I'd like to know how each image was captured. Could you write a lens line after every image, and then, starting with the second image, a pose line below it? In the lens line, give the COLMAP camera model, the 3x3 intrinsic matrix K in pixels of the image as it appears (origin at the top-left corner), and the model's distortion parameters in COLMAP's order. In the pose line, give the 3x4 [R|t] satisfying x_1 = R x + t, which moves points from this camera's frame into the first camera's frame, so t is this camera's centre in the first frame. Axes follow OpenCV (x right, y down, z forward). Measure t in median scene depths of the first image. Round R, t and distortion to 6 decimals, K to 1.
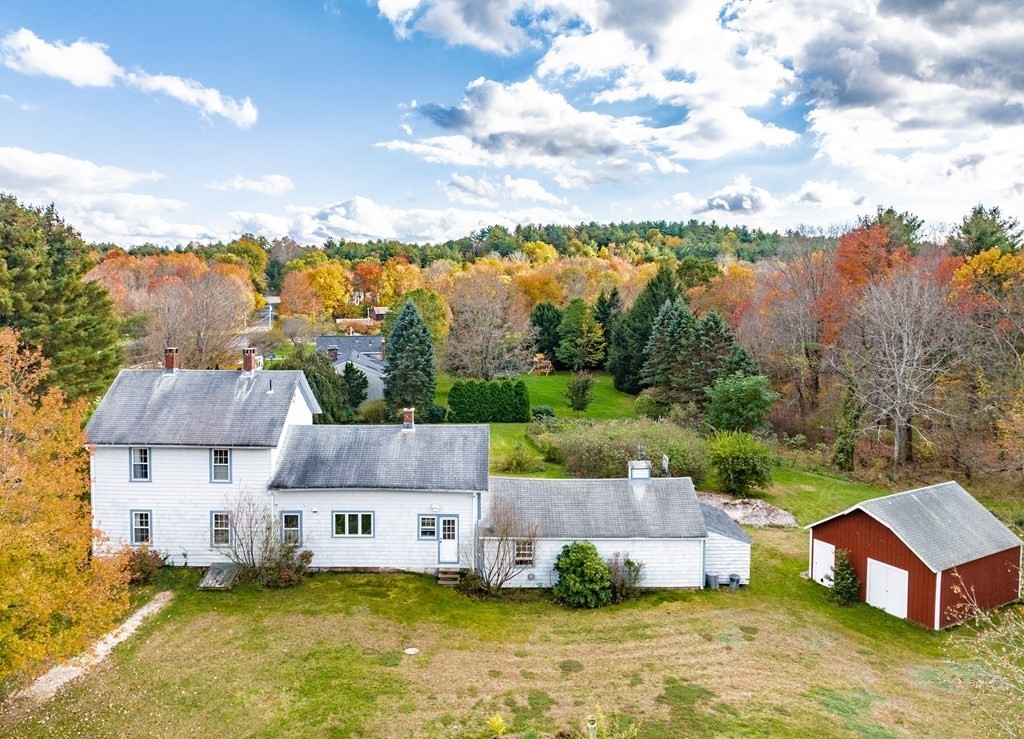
lens RADIAL K [[745.7, 0, 509.8], [0, 745.7, 315.2], [0, 0, 1]] dist [-0.025730, -0.000560]
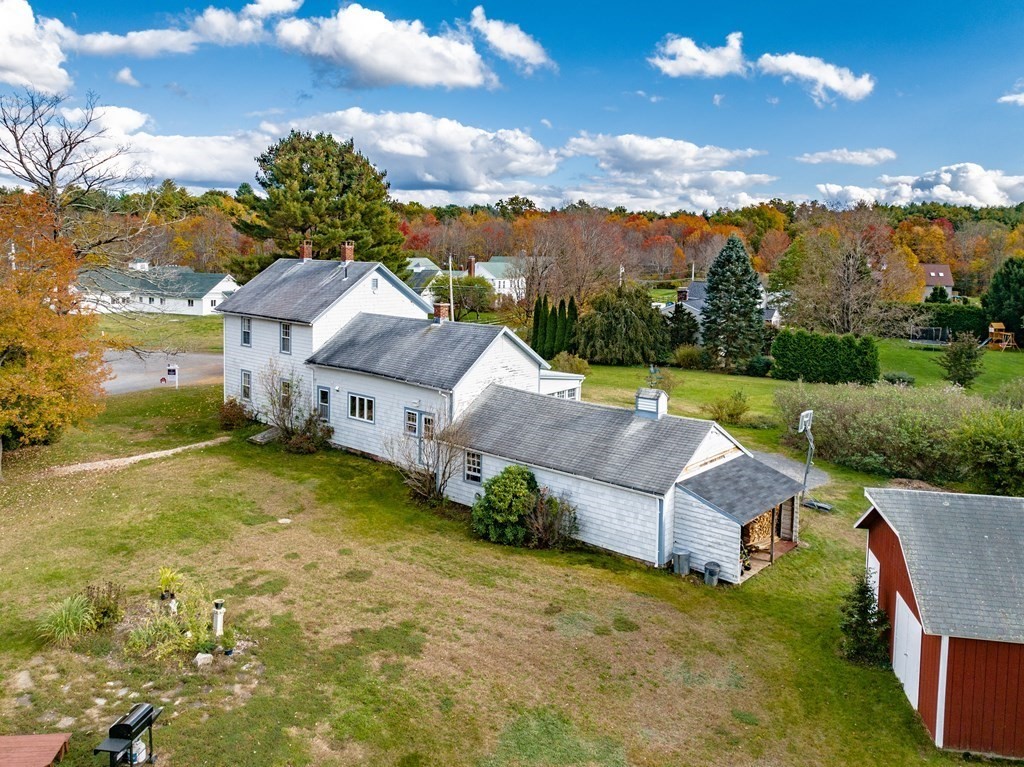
lens RADIAL K [[758.2, 0, 508.8], [0, 758.2, 310.5], [0, 0, 1]] dist [-0.016311, -0.000819]
pose [[0.758909, 0.060958, -0.648337, 0.594575], [-0.041274, 0.998110, 0.045531, 0.095037], [0.649888, -0.007795, 0.759990, 0.353710]]
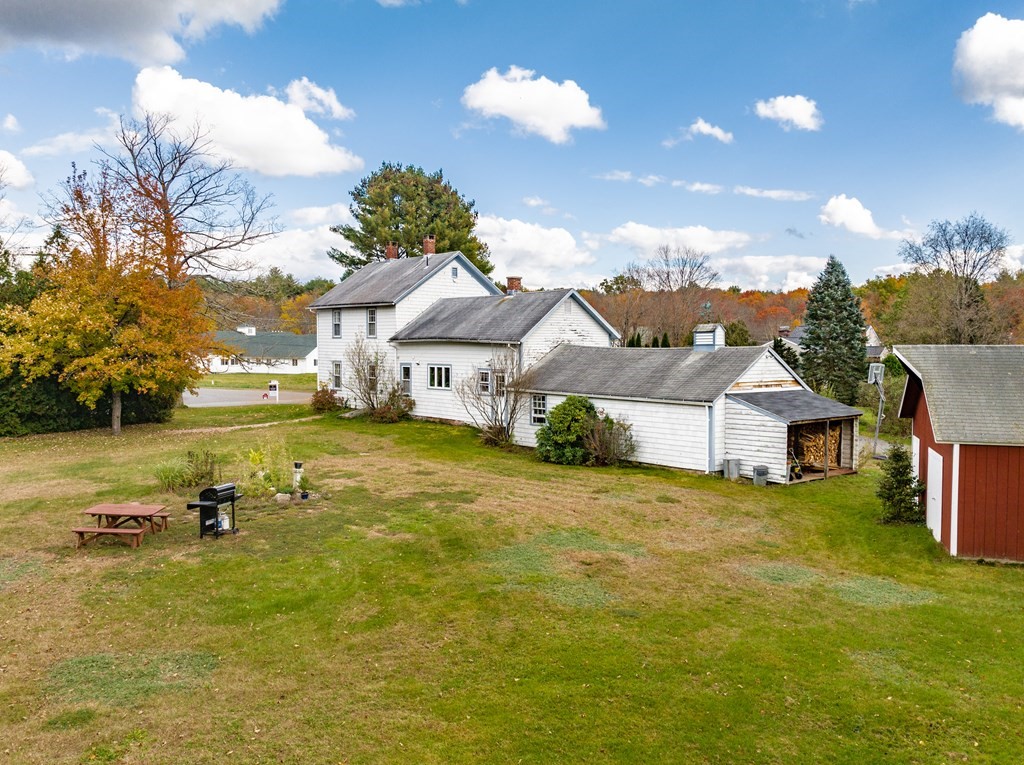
lens RADIAL K [[784.4, 0, 515.1], [0, 784.4, 403.9], [0, 0, 1]] dist [-0.007928, -0.005077]
pose [[0.668599, 0.054773, -0.741603, 0.692500], [-0.027703, 0.998426, 0.048765, 0.262081], [0.743107, -0.012060, 0.669064, 0.331741]]
